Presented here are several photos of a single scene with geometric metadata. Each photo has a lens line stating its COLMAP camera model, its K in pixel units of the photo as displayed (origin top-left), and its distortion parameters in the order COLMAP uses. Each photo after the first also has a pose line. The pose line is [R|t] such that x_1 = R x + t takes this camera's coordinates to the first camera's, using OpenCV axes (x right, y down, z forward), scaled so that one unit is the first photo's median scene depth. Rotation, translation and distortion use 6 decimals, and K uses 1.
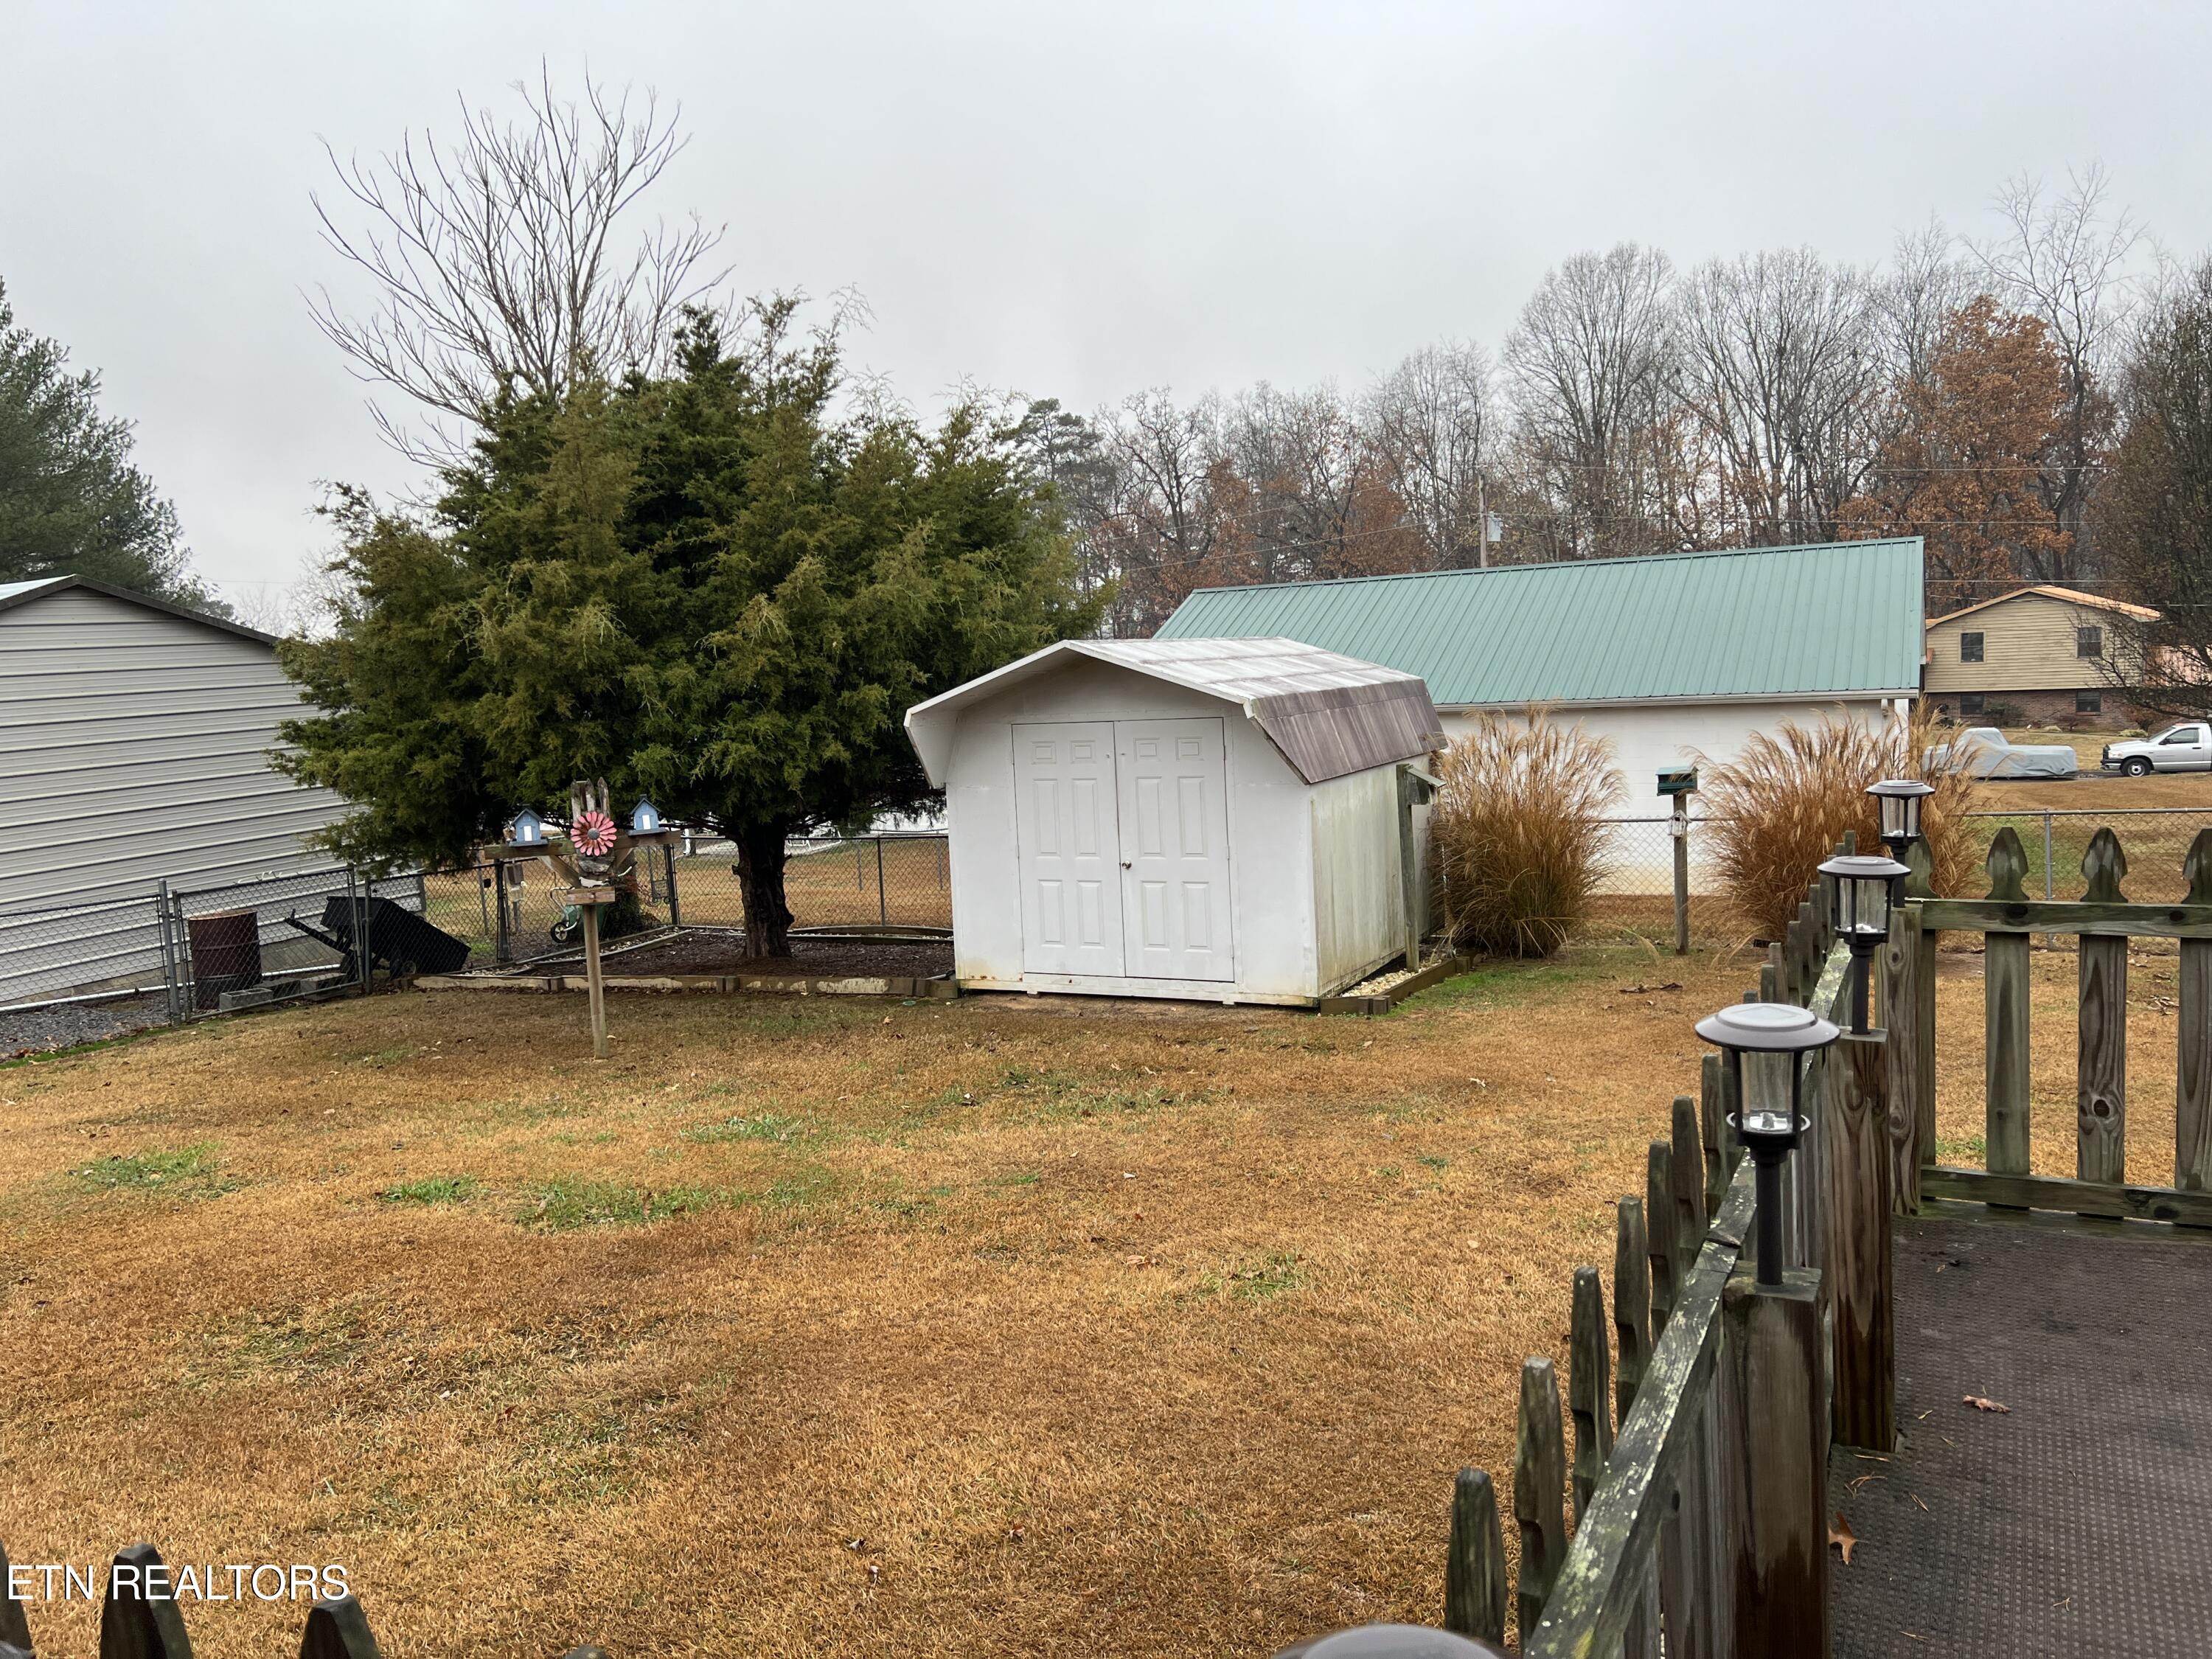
lens RADIAL K [[1658.4, 0, 1108.2], [0, 1658.4, 819.4], [0, 0, 1]] dist [0.047855, -0.048084]
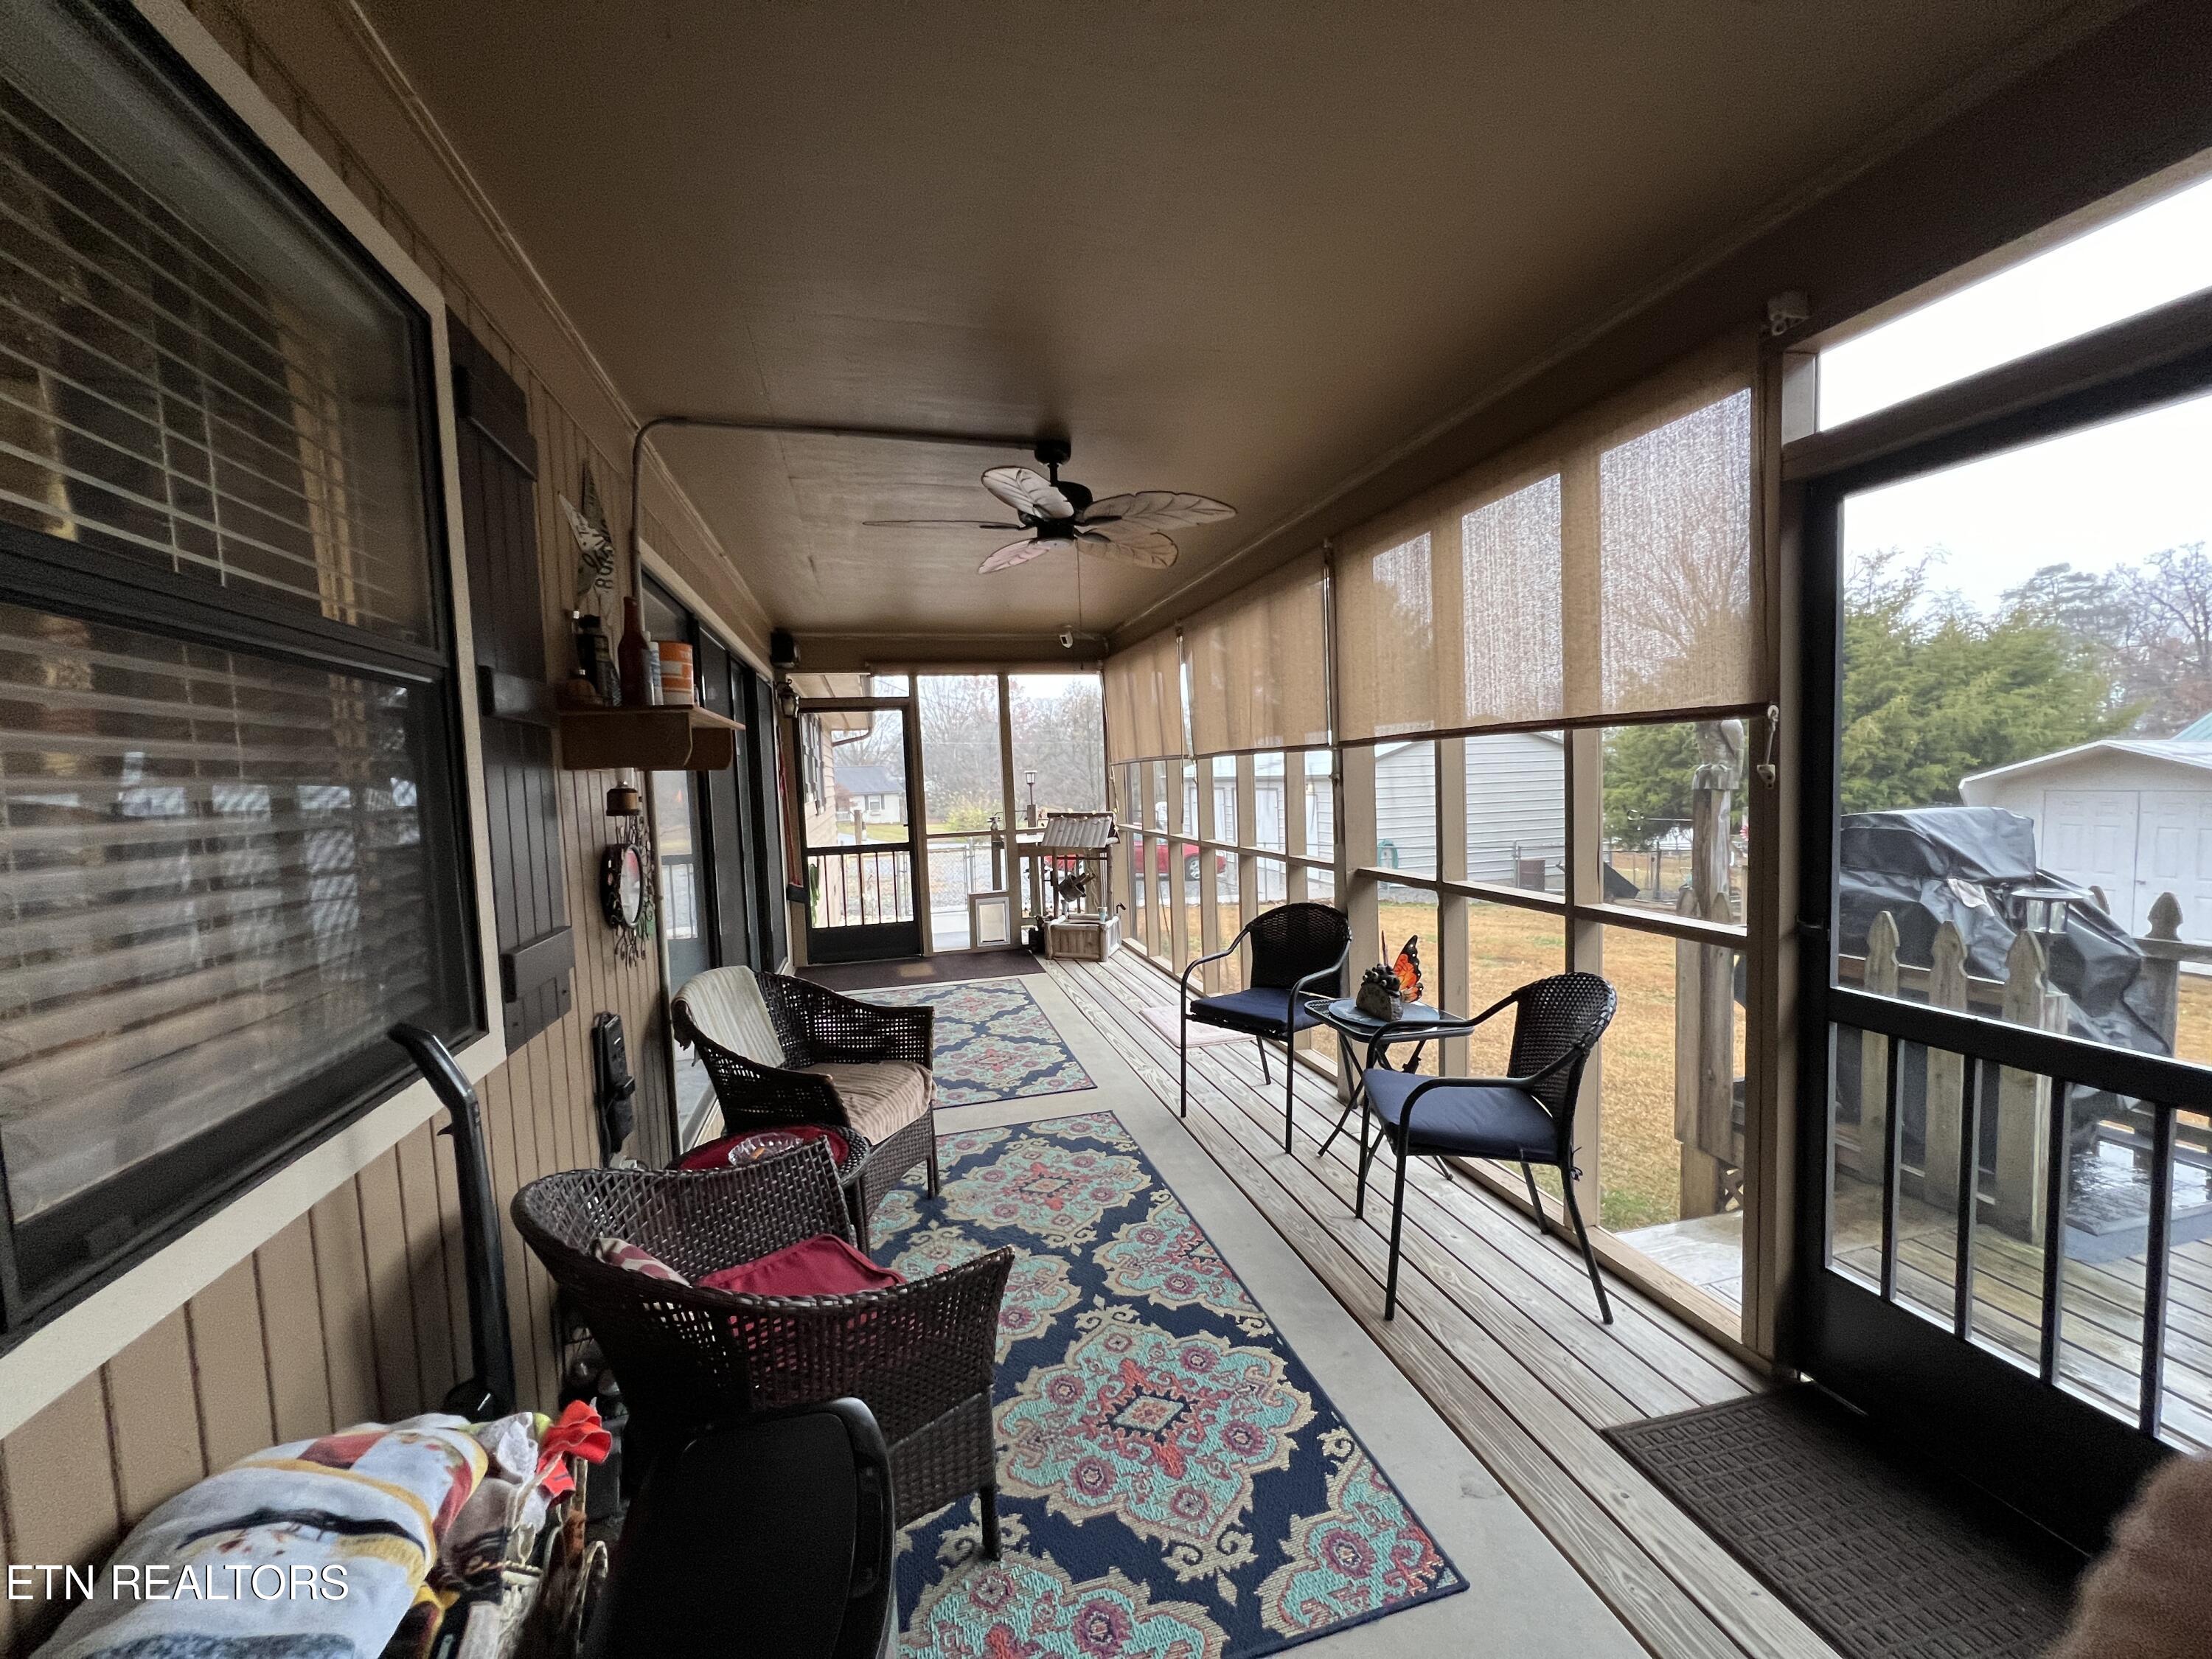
lens RADIAL K [[888.3, 0, 1104.5], [0, 888.3, 832.3], [0, 0, 1]] dist [-0.001548, 0.000847]
pose [[0.668016, 0.079053, -0.739936, -0.024536], [-0.083960, 0.995999, 0.030611, 0.036248], [0.739395, 0.041677, 0.671981, -0.297720]]
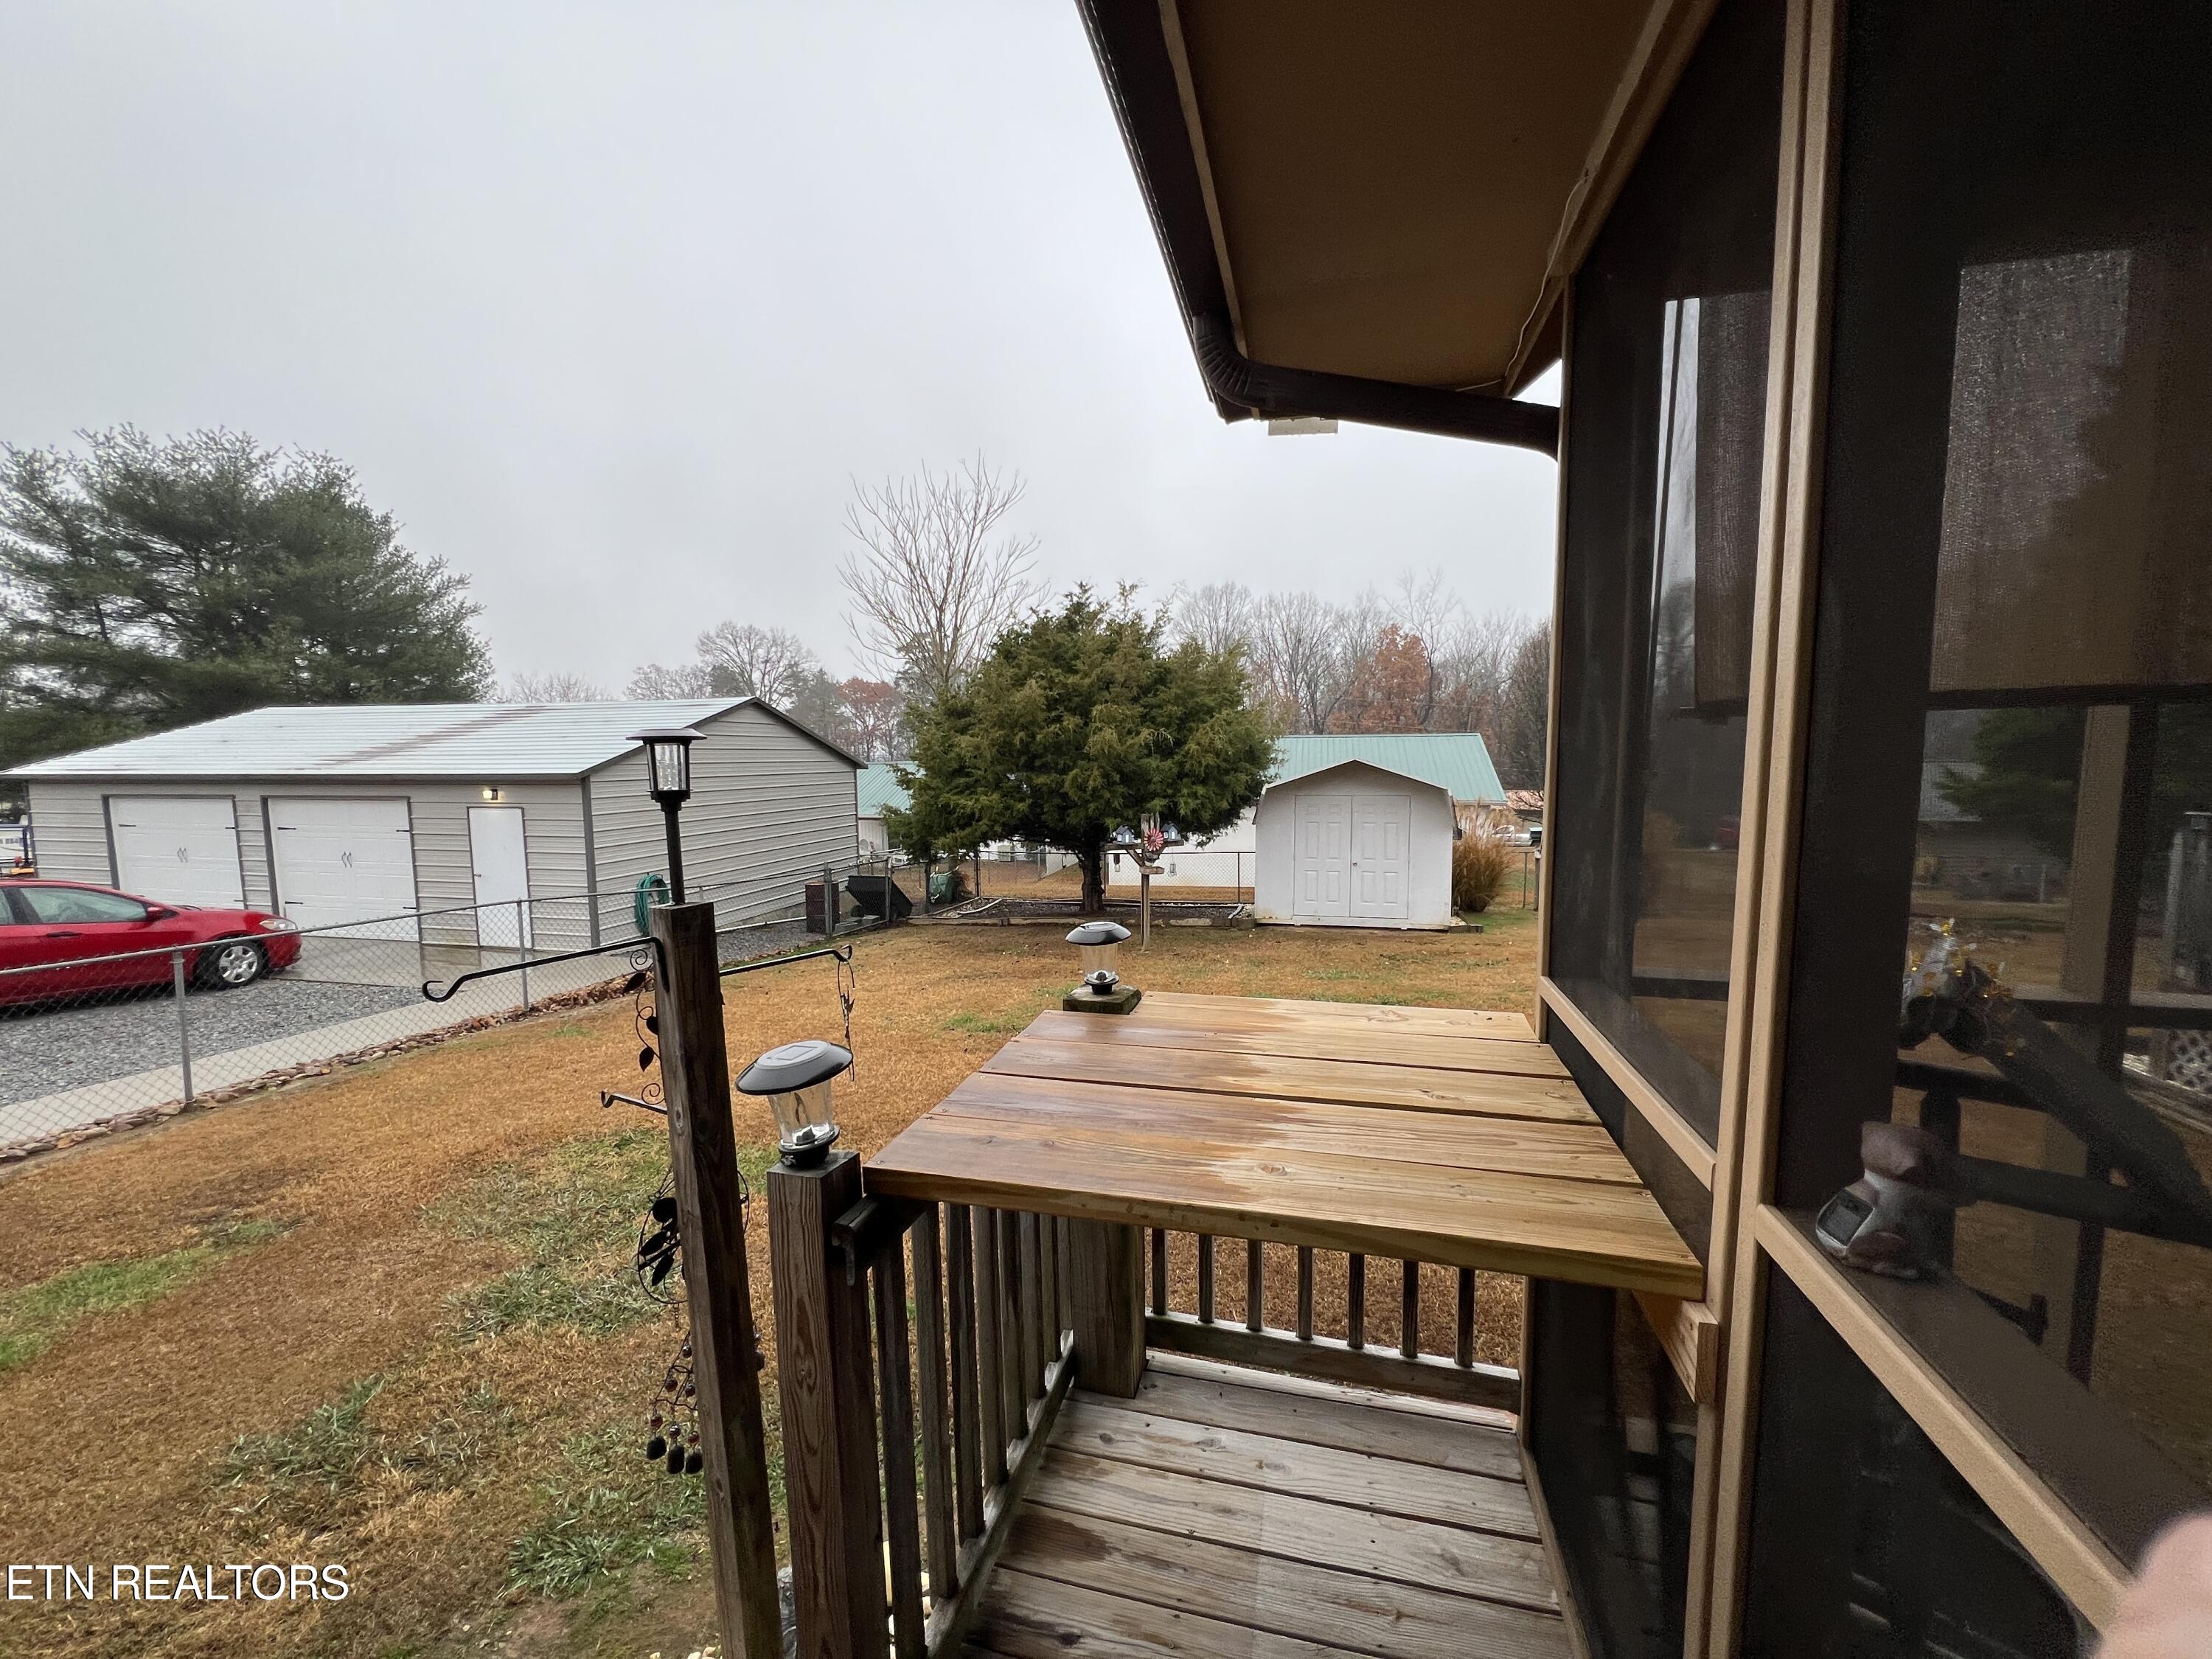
lens RADIAL K [[888.3, 0, 1104.5], [0, 888.3, 829.3], [0, 0, 1]] dist [-0.001548, 0.000847]
pose [[0.973411, 0.033205, 0.226647, -0.505353], [-0.024318, 0.998826, -0.041890, 0.035119], [-0.227772, 0.035265, 0.973076, -0.034922]]
